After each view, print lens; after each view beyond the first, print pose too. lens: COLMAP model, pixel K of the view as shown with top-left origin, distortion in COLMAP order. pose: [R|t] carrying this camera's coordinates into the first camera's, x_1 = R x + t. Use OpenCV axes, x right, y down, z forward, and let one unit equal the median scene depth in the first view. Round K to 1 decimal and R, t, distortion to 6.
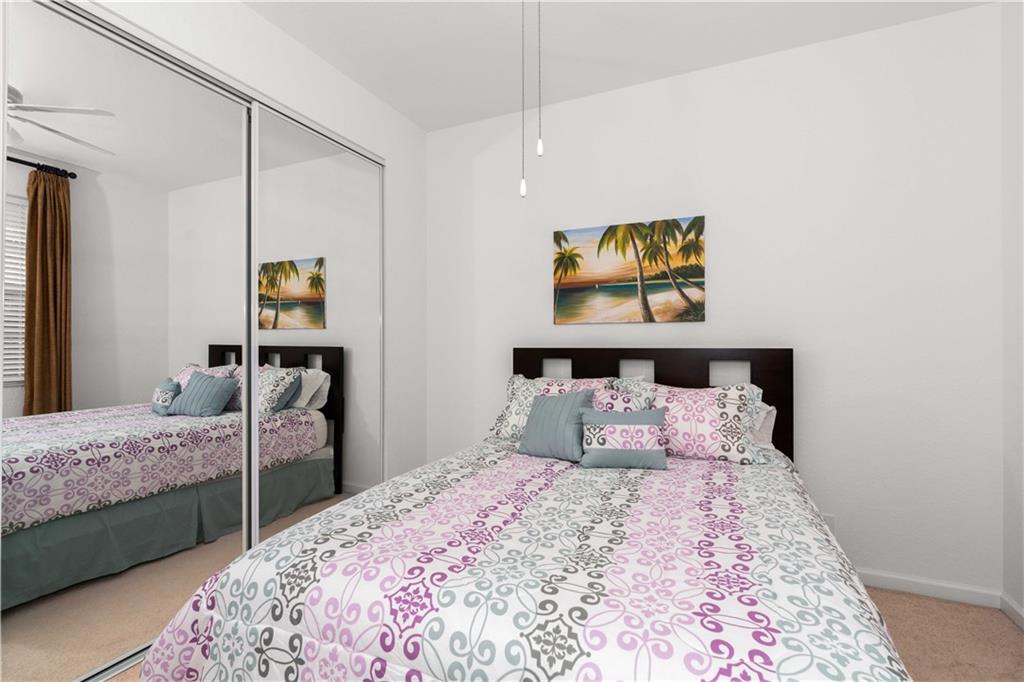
lens RADIAL K [[458.4, 0, 515.1], [0, 458.4, 341.4], [0, 0, 1]] dist [-0.020680, 0.009237]
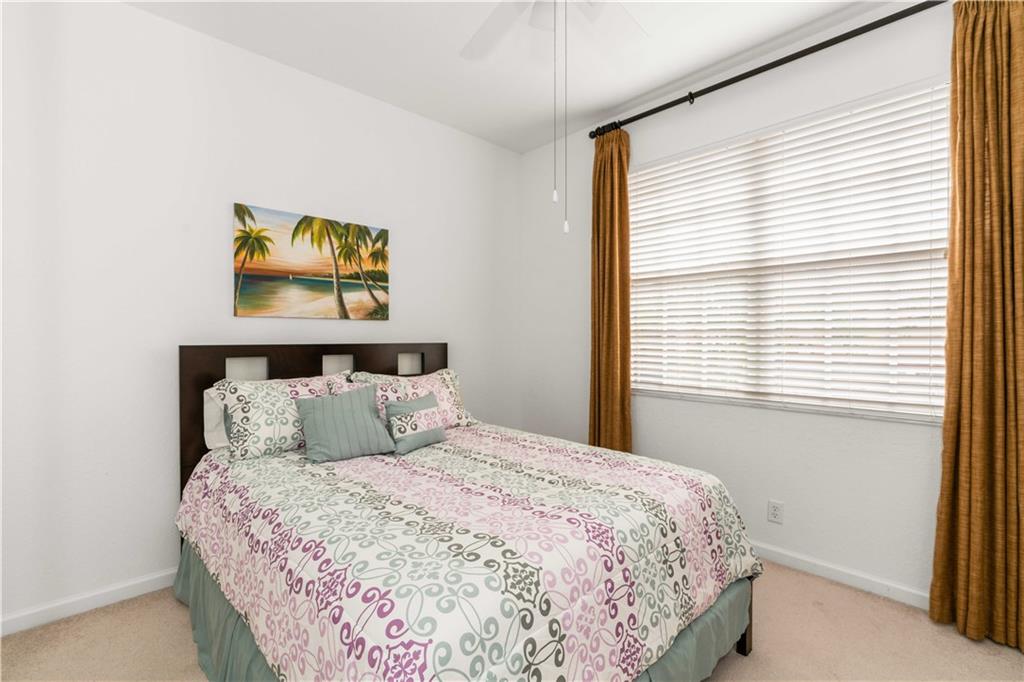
lens RADIAL K [[458.4, 0, 515.1], [0, 458.4, 341.4], [0, 0, 1]] dist [-0.020680, 0.009237]
pose [[0.377352, -0.005551, 0.926053, -0.531052], [-0.004029, 0.999963, 0.007636, -0.000225], [-0.926061, -0.006613, 0.377316, 0.248373]]
